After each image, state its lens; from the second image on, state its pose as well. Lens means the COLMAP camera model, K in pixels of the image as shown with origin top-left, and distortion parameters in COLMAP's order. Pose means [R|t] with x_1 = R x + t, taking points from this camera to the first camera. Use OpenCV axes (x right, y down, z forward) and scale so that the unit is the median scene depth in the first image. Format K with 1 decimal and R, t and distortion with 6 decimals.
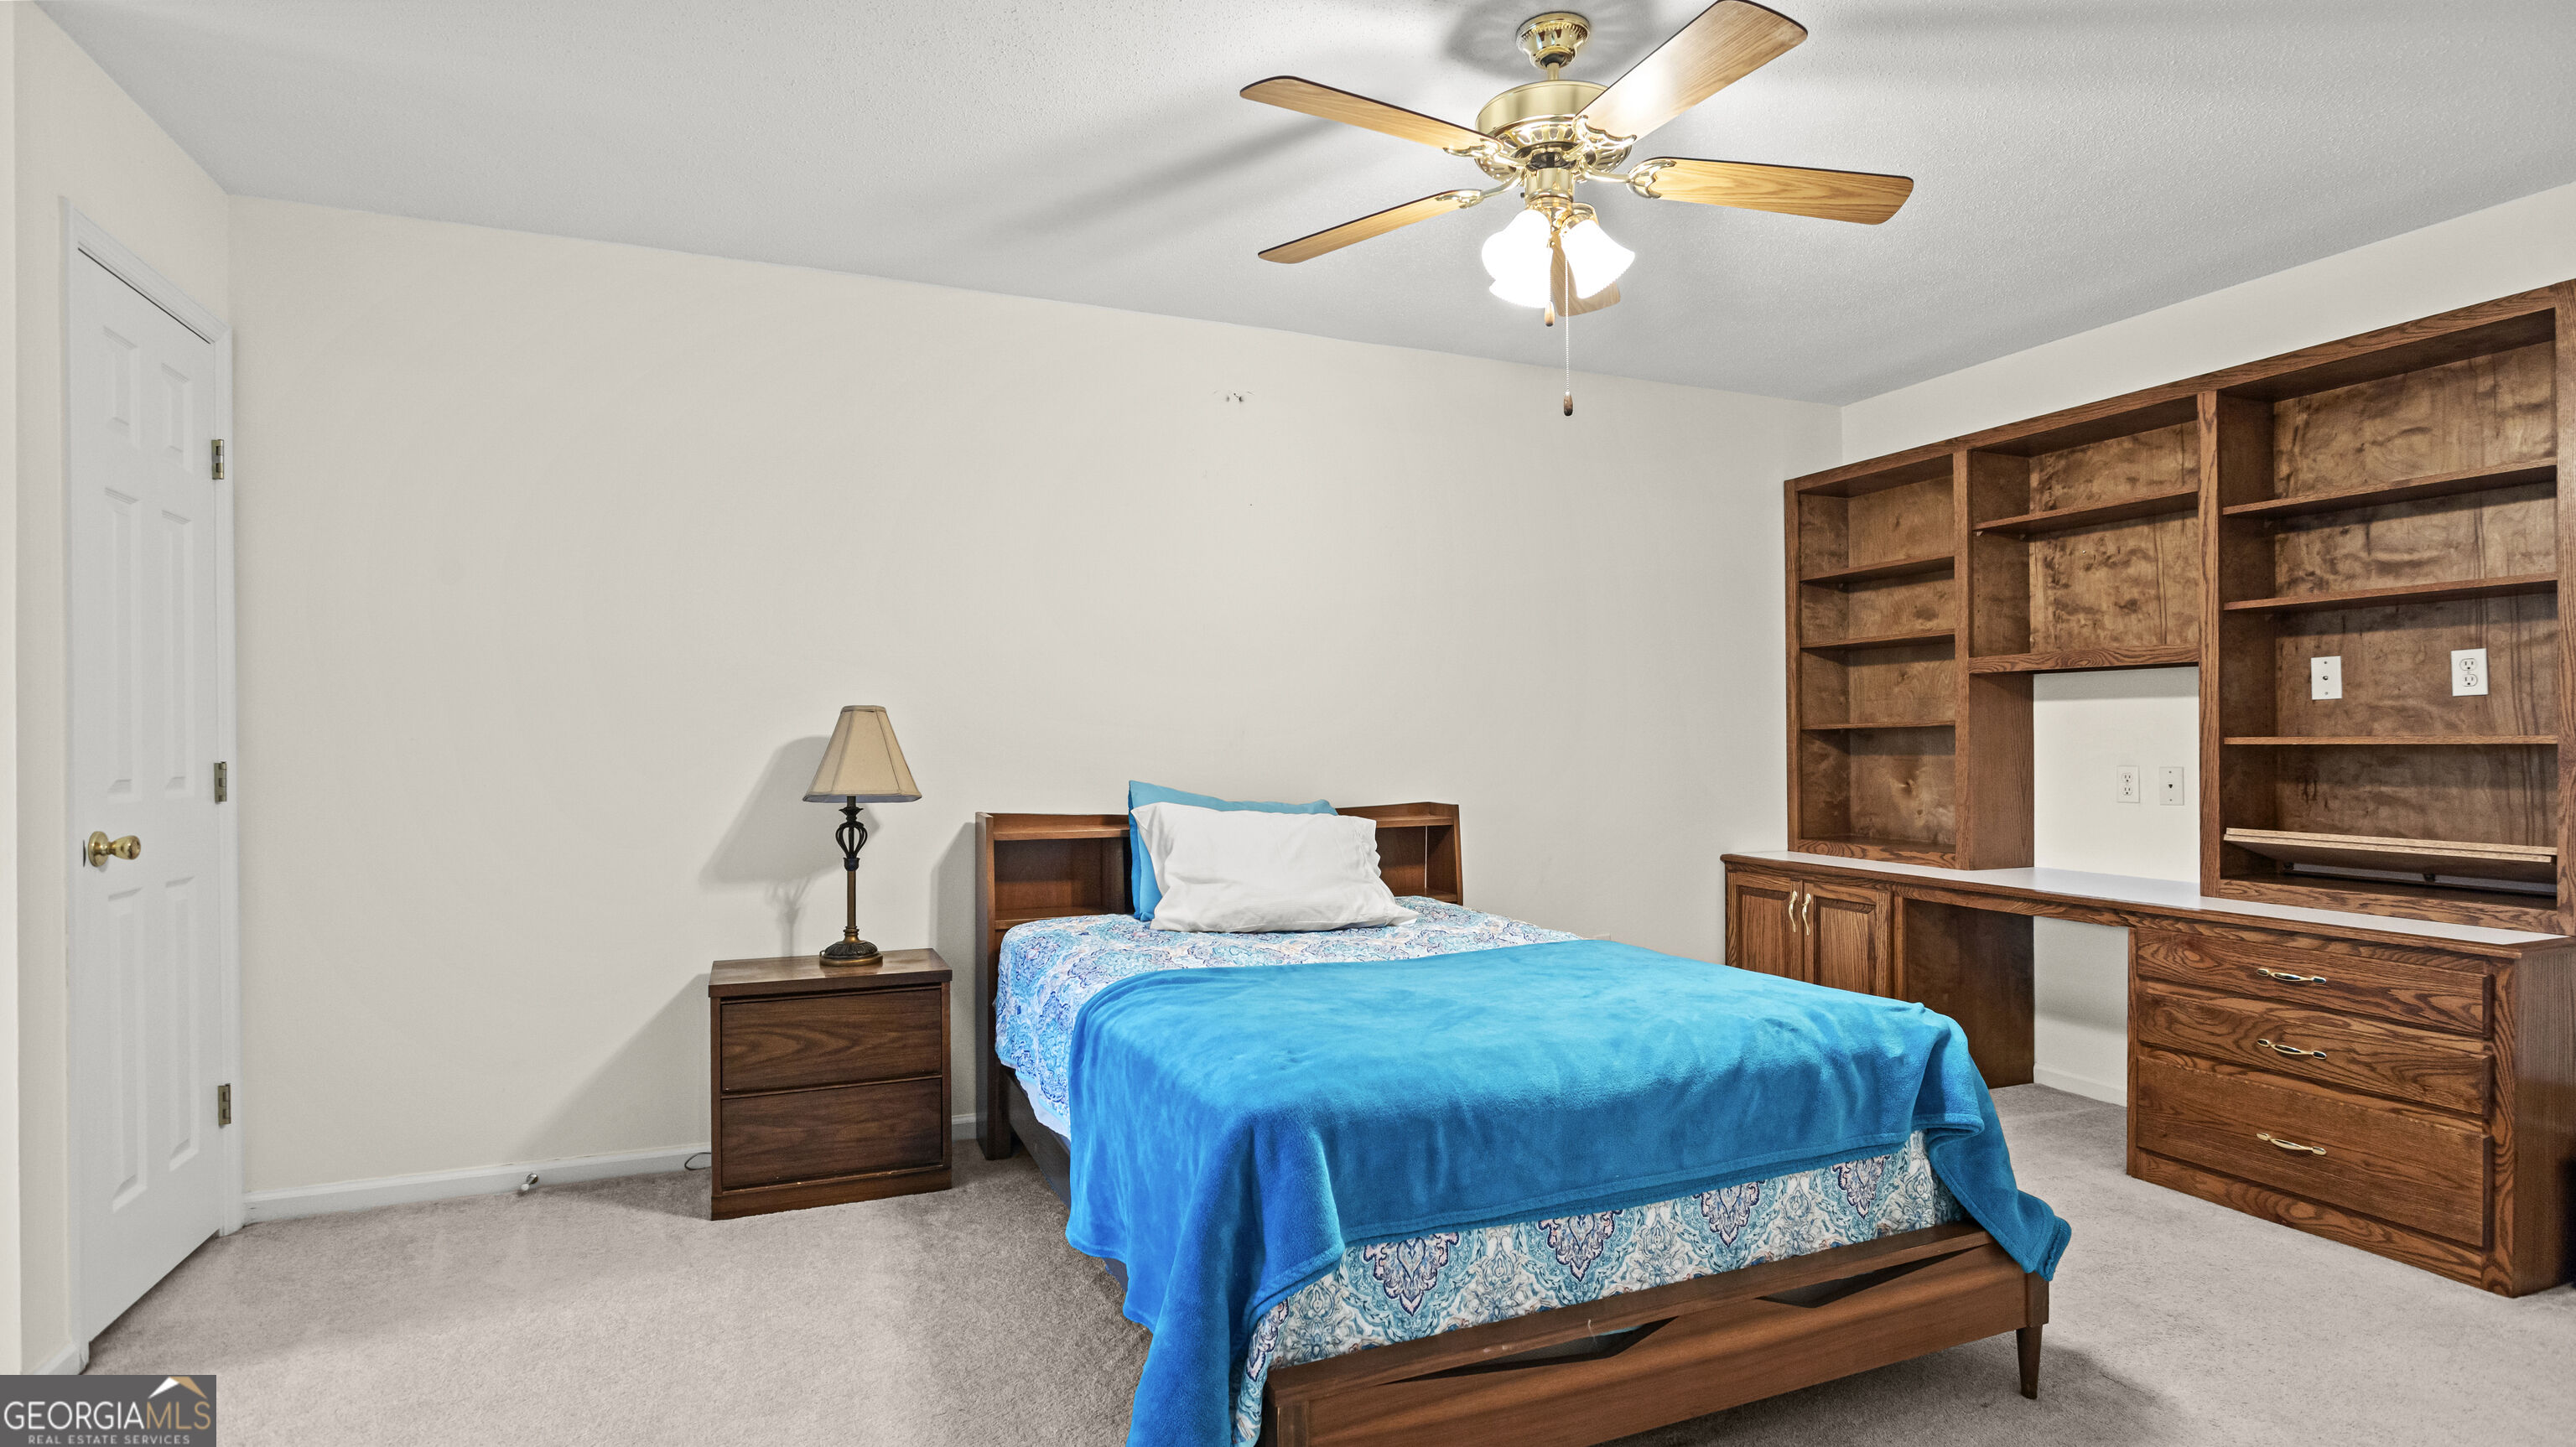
lens RADIAL K [[1219.9, 0, 1288.0], [0, 1219.9, 723.5], [0, 0, 1]] dist [0.001762, 0.000401]
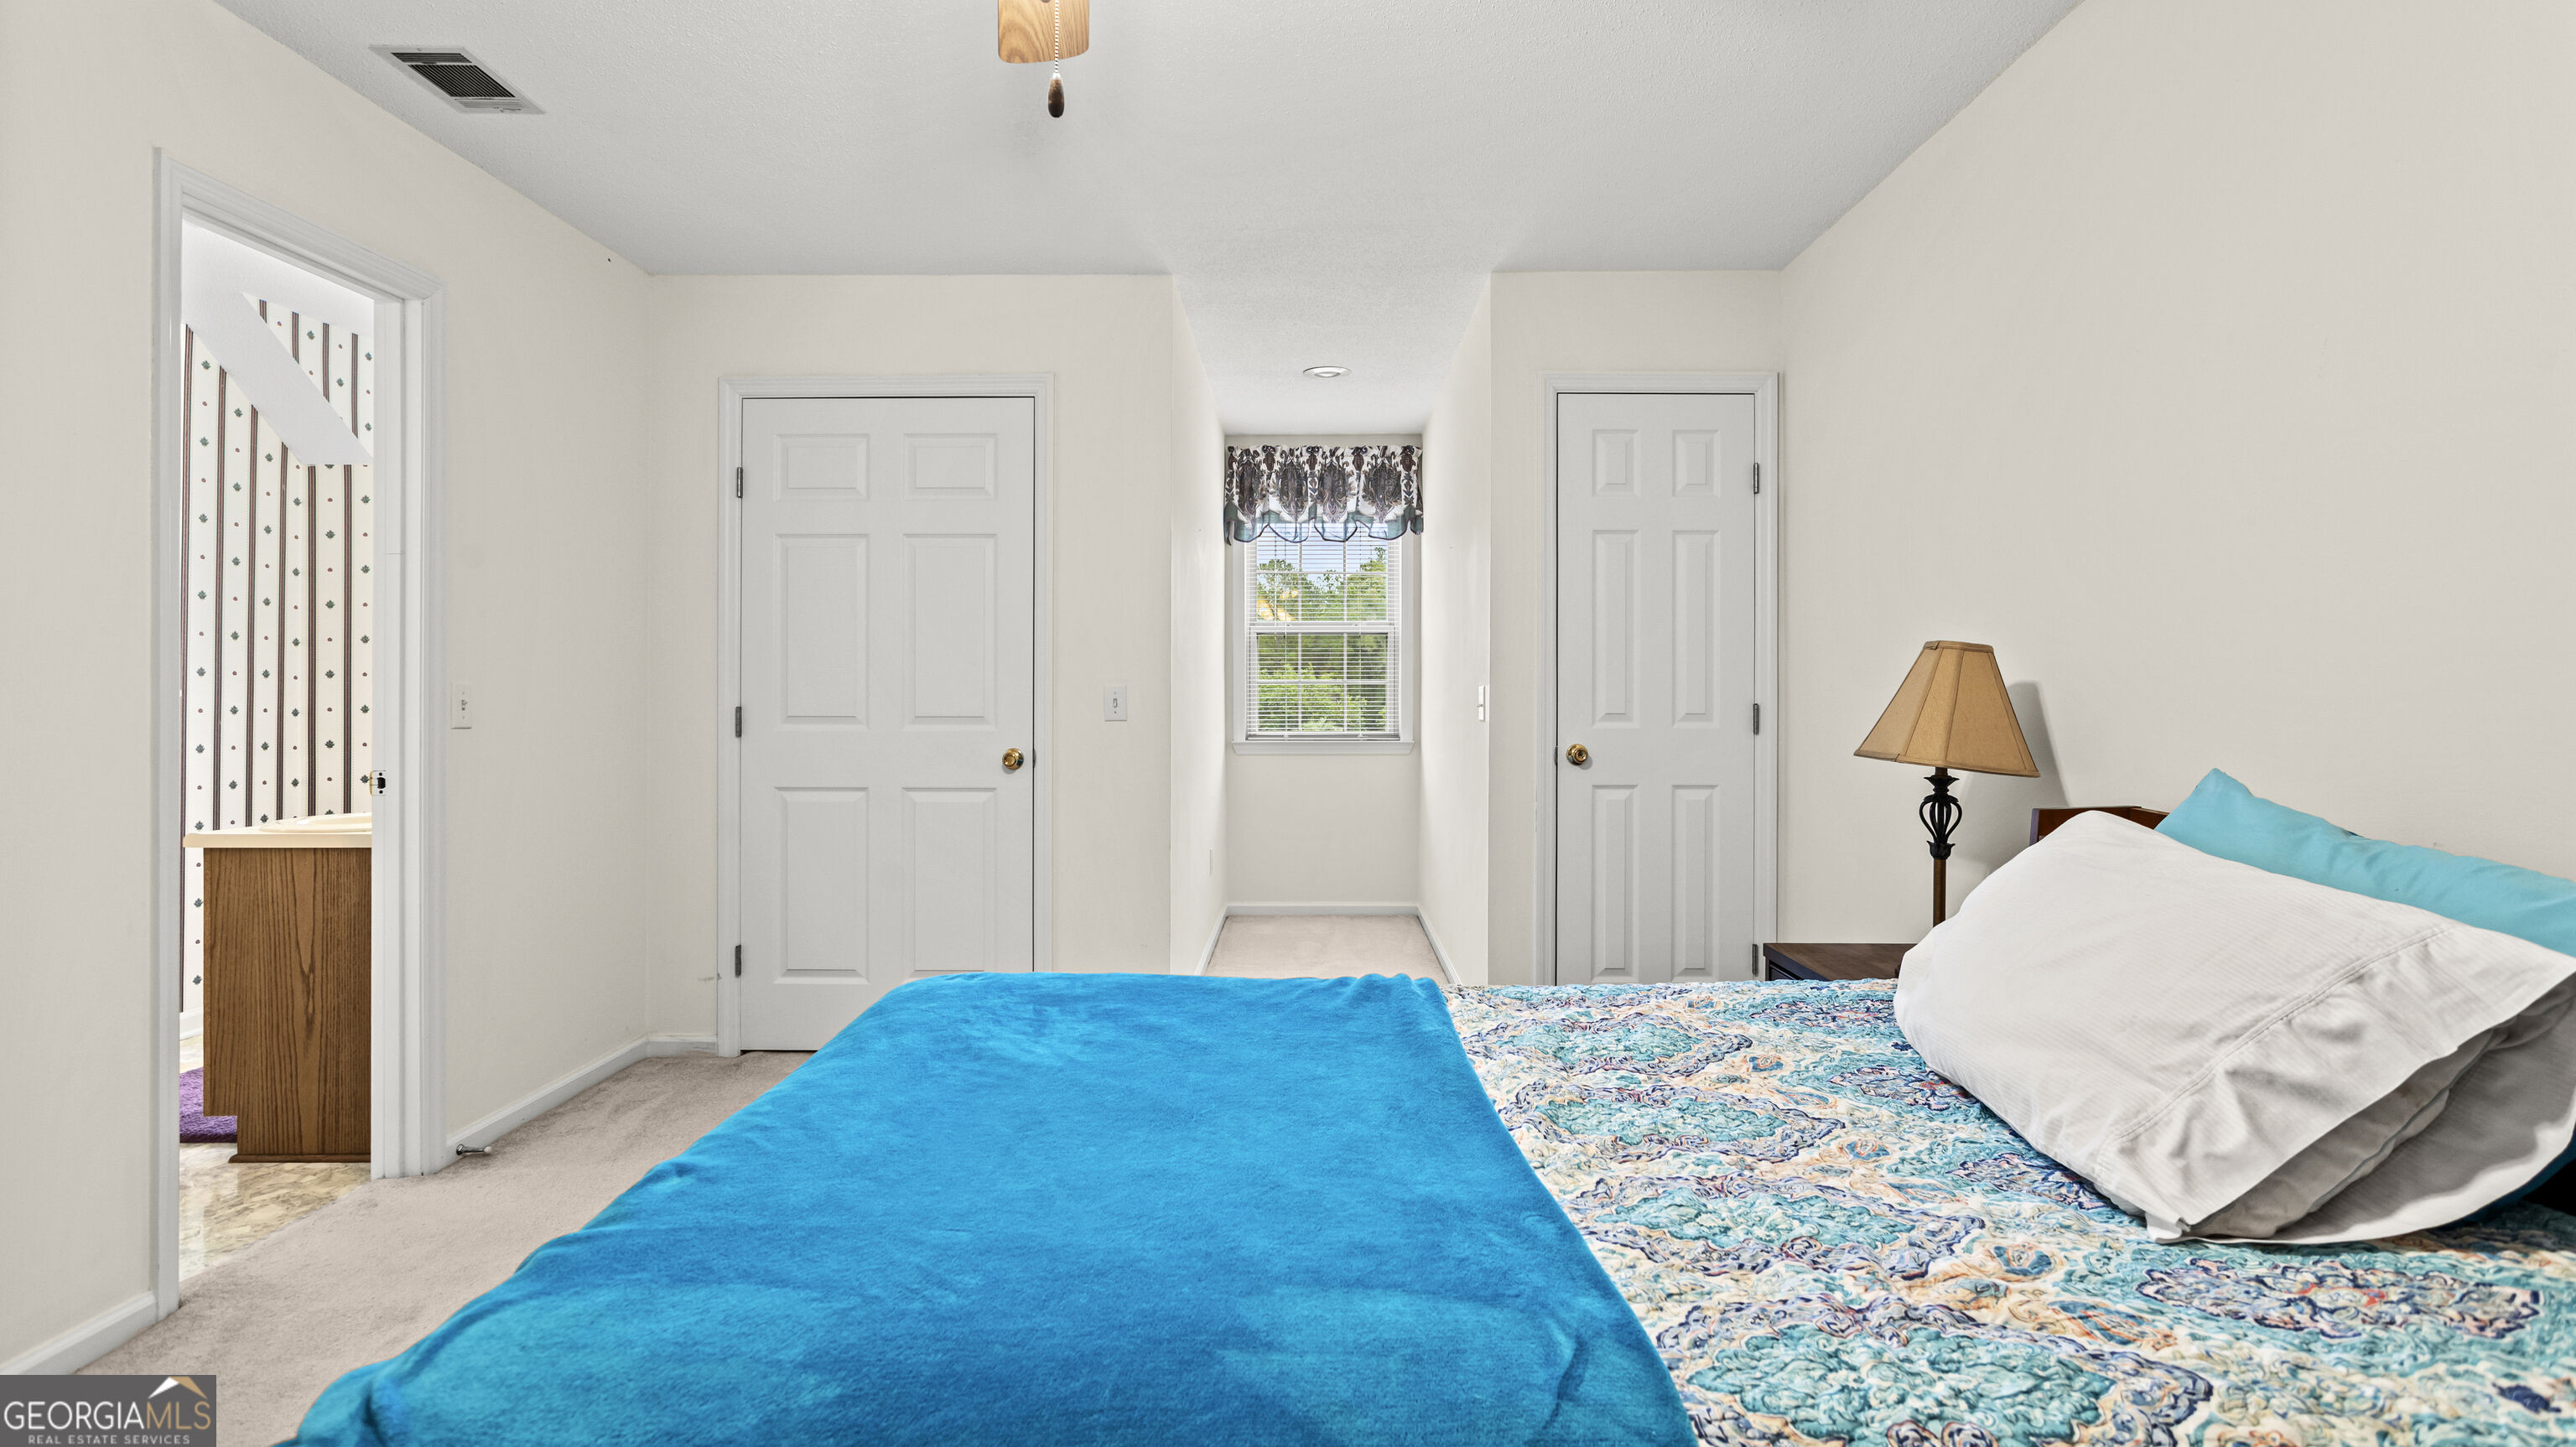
lens RADIAL K [[1249.1, 0, 1284.9], [0, 1249.1, 689.7], [0, 0, 1]] dist [0.002719, 0.000807]
pose [[-0.396840, -0.002074, -0.917885, 0.582123], [0.017225, 0.999805, -0.009706, 0.018603], [0.917726, -0.019662, -0.396727, 1.068685]]
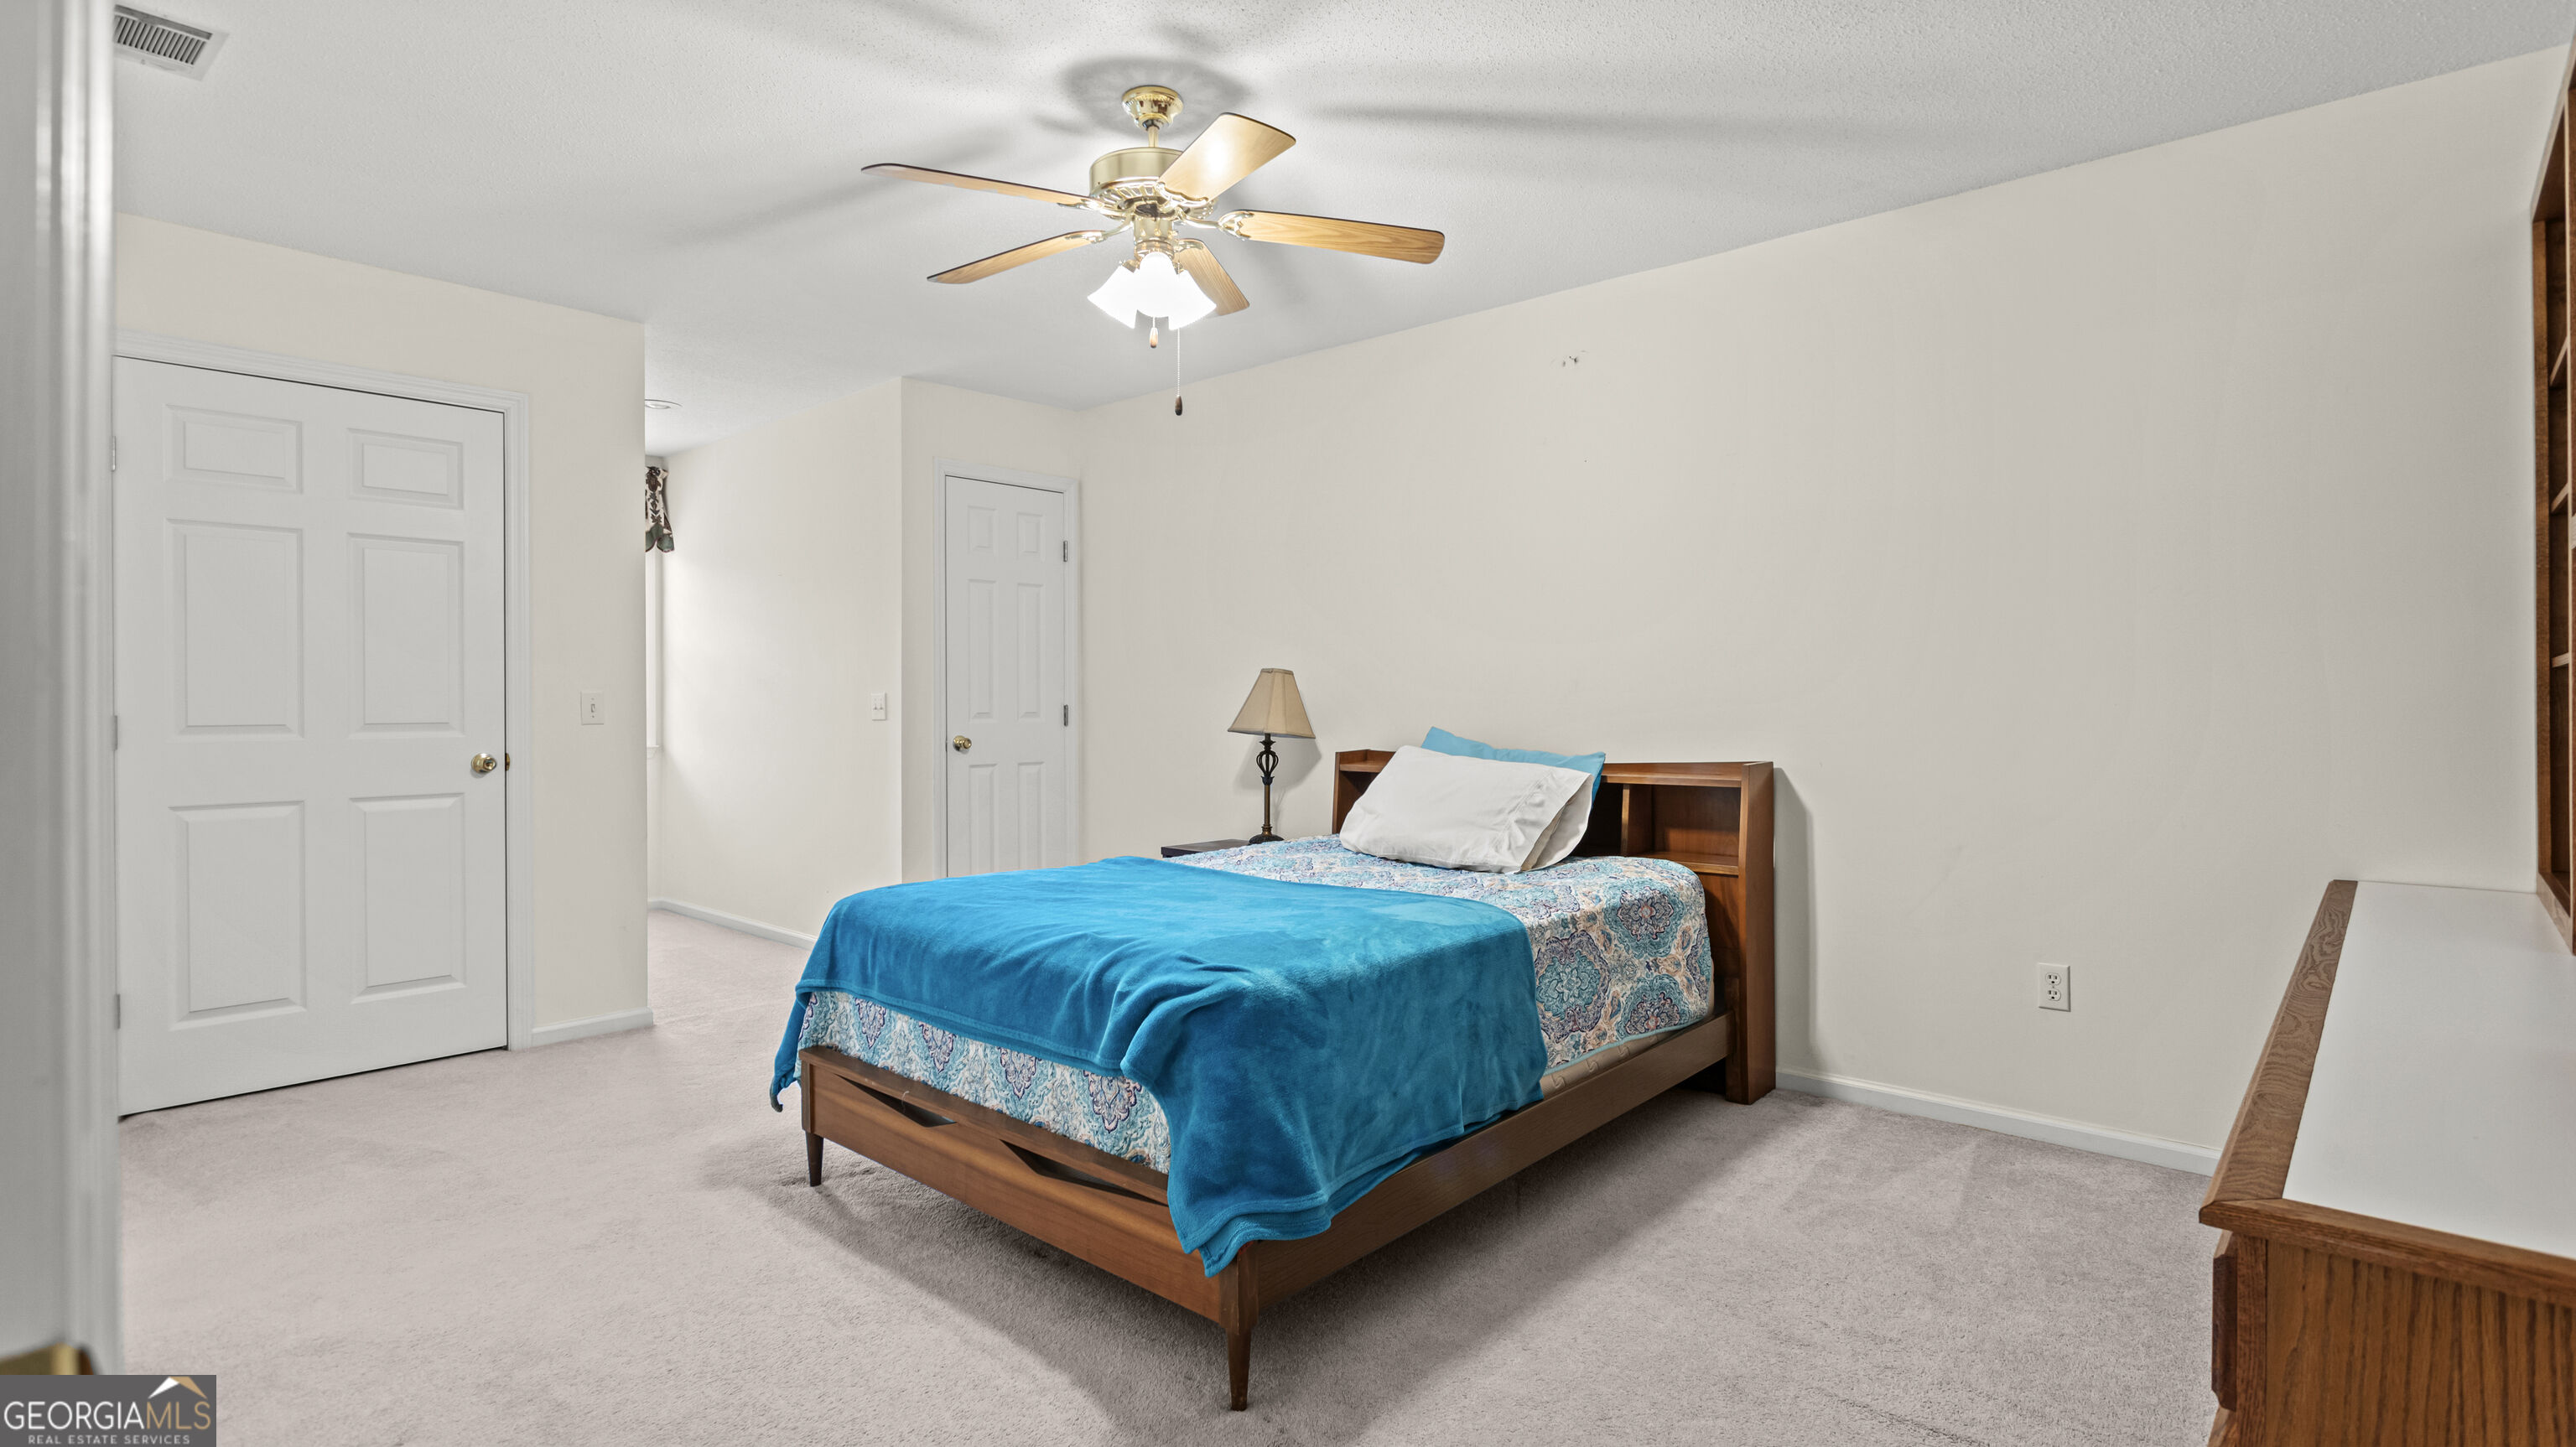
lens RADIAL K [[1249.1, 0, 1284.9], [0, 1249.1, 689.7], [0, 0, 1]] dist [0.002719, 0.000807]
pose [[0.411322, -0.009606, -0.911439, 1.091413], [0.022168, 0.999754, -0.000533, 0.013822], [0.911220, -0.019986, 0.411434, 0.491919]]
